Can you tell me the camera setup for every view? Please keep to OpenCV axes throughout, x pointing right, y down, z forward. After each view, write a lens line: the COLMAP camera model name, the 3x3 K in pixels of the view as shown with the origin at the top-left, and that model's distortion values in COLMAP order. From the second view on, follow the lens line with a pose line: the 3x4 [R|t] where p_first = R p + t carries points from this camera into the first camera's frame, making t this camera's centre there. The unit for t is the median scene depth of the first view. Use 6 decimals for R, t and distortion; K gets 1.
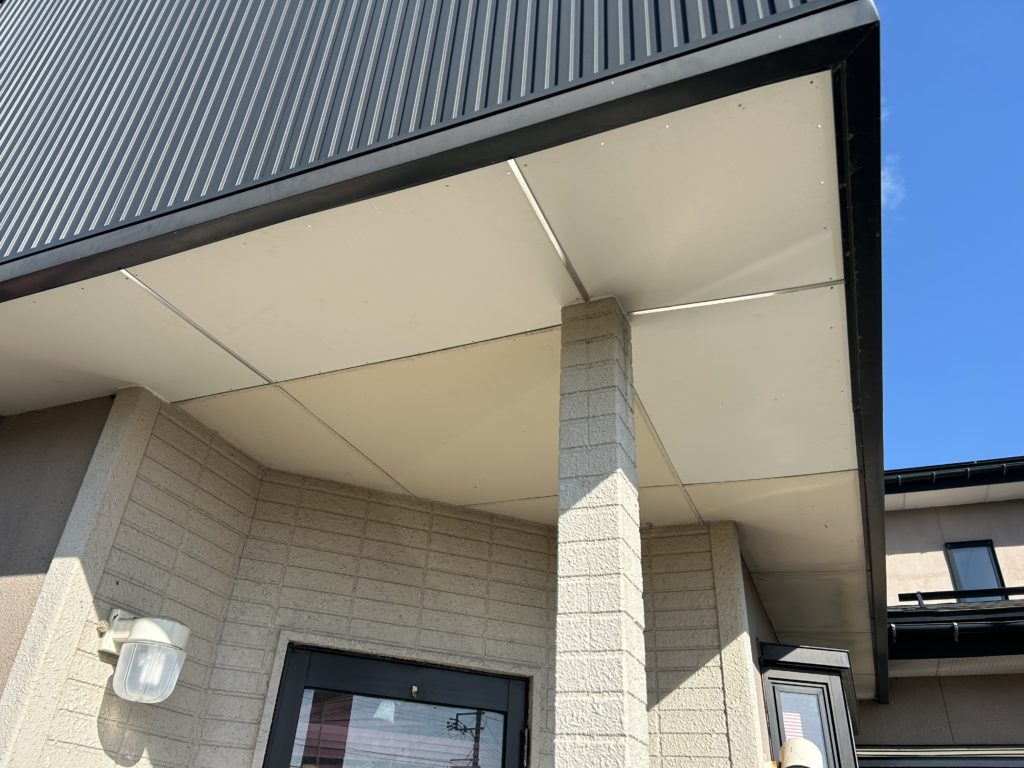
lens RADIAL K [[781.2, 0, 512.0], [0, 781.2, 384.0], [0, 0, 1]] dist [0.066186, -0.061788]
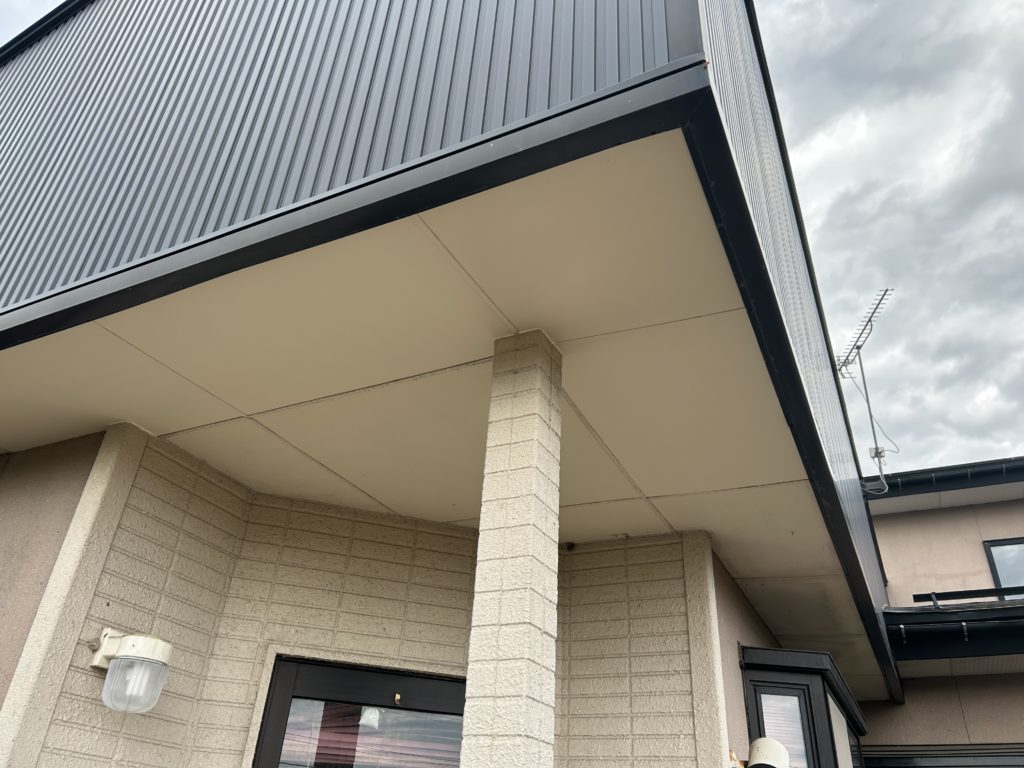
lens RADIAL K [[780.1, 0, 516.8], [0, 780.1, 396.6], [0, 0, 1]] dist [0.059711, -0.056332]
pose [[0.998278, -0.033320, -0.048286, 0.103574], [0.033598, 0.999423, 0.004959, -0.017635], [0.048093, -0.006573, 0.998821, -0.049225]]
